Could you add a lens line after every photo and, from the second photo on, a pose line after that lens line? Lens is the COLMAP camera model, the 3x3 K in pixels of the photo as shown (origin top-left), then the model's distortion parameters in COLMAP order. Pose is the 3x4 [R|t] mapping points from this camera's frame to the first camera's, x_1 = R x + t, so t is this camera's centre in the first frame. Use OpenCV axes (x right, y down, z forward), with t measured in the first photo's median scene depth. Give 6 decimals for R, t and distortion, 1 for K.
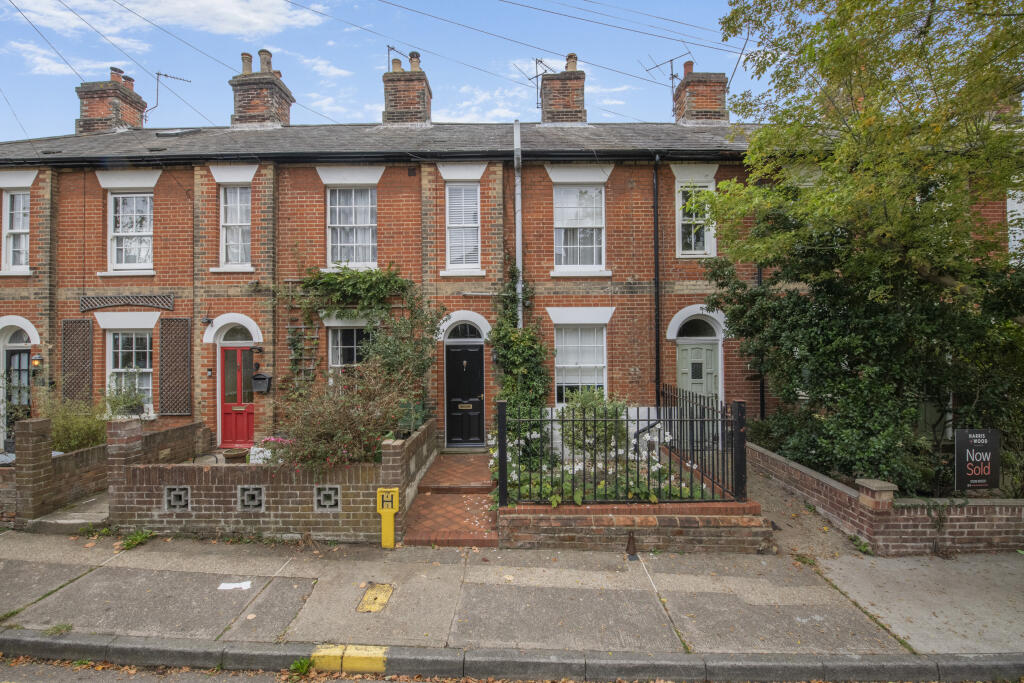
lens RADIAL K [[396.0, 0, 507.6], [0, 396.0, 340.8], [0, 0, 1]] dist [-0.016152, -0.001715]
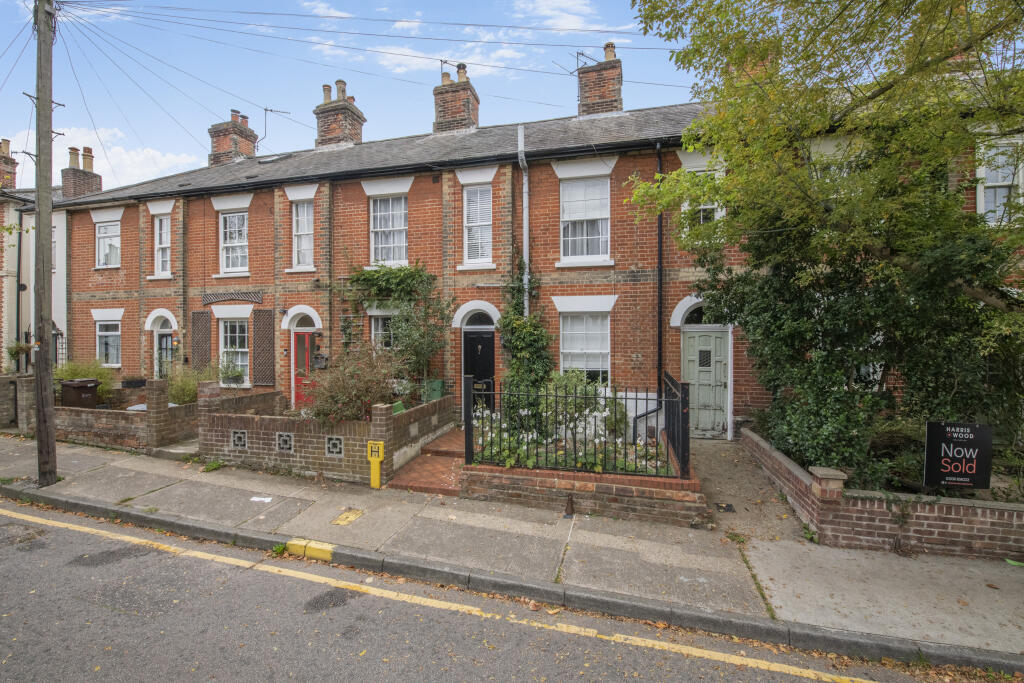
lens RADIAL K [[396.0, 0, 507.6], [0, 396.0, 340.8], [0, 0, 1]] dist [-0.016152, -0.001715]
pose [[0.973821, 0.009695, -0.227111, 0.227554], [-0.005063, 0.999767, 0.020971, 0.013743], [0.227261, -0.019272, 0.973643, -0.074197]]
